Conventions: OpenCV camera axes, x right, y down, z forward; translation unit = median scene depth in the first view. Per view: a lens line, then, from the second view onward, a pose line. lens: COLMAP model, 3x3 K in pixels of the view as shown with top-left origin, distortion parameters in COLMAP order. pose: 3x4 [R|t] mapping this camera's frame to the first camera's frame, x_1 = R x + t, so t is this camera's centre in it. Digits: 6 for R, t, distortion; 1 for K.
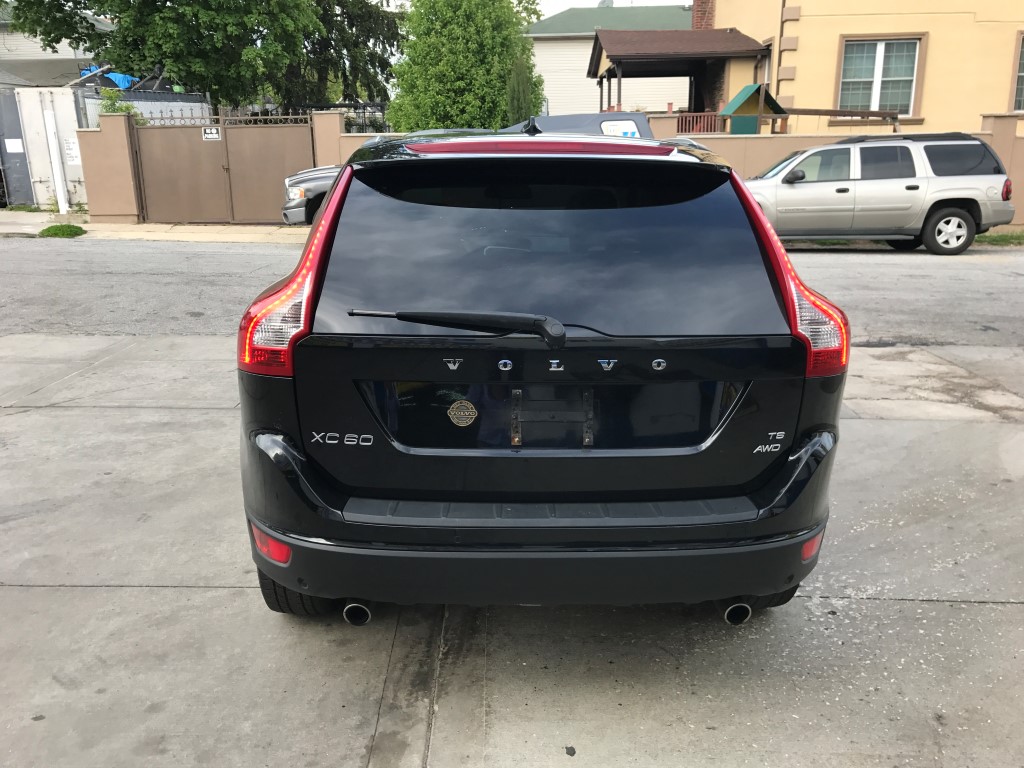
lens RADIAL K [[842.1, 0, 506.2], [0, 842.1, 387.9], [0, 0, 1]] dist [0.006329, 0.003870]
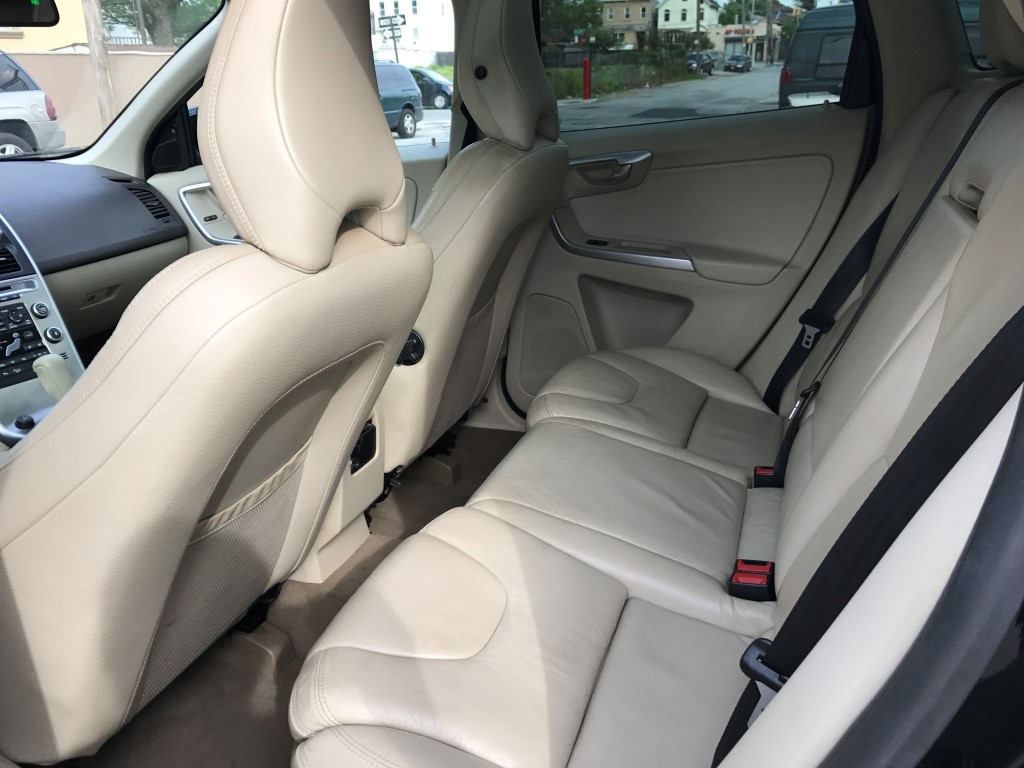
lens RADIAL K [[842.1, 0, 506.2], [0, 842.1, 387.9], [0, 0, 1]] dist [0.006329, 0.003870]
pose [[0.374007, -0.328988, 0.867113, -0.060785], [0.275567, 0.932163, 0.234809, -0.030350], [-0.885540, 0.151128, 0.439294, 0.184506]]
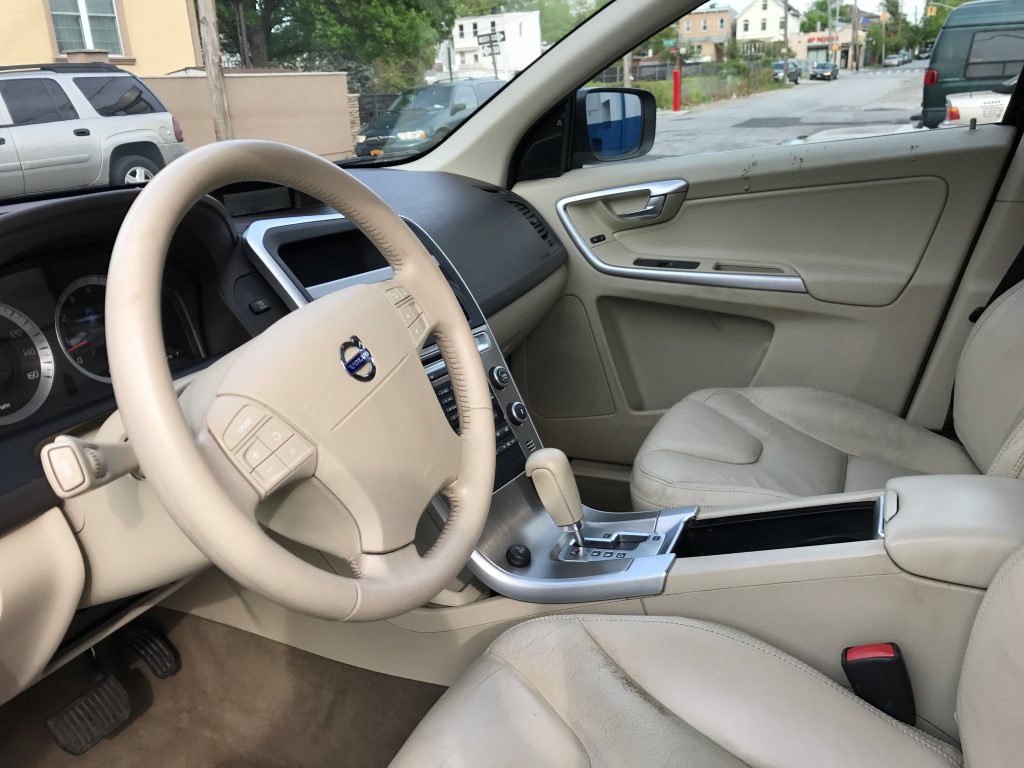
lens RADIAL K [[848.0, 0, 506.2], [0, 848.0, 380.3], [0, 0, 1]] dist [0.013560, 0.002309]
pose [[0.443739, -0.304432, 0.842862, -0.048394], [0.293277, 0.938071, 0.184420, -0.043086], [-0.846809, 0.165357, 0.505541, 0.242274]]
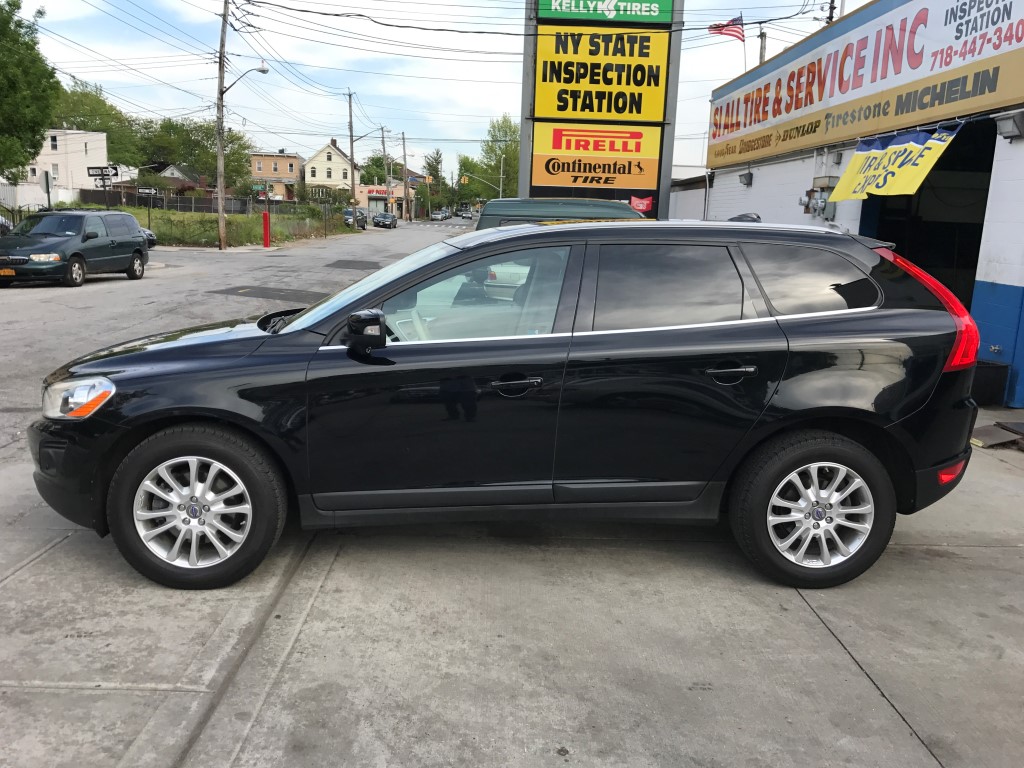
lens RADIAL K [[842.1, 0, 506.2], [0, 842.1, 387.9], [0, 0, 1]] dist [0.006329, 0.003870]
pose [[-0.025158, -0.186480, 0.982137, -0.258257], [0.236112, 0.953543, 0.187099, -0.067675], [-0.971400, 0.236601, 0.020041, 0.247239]]
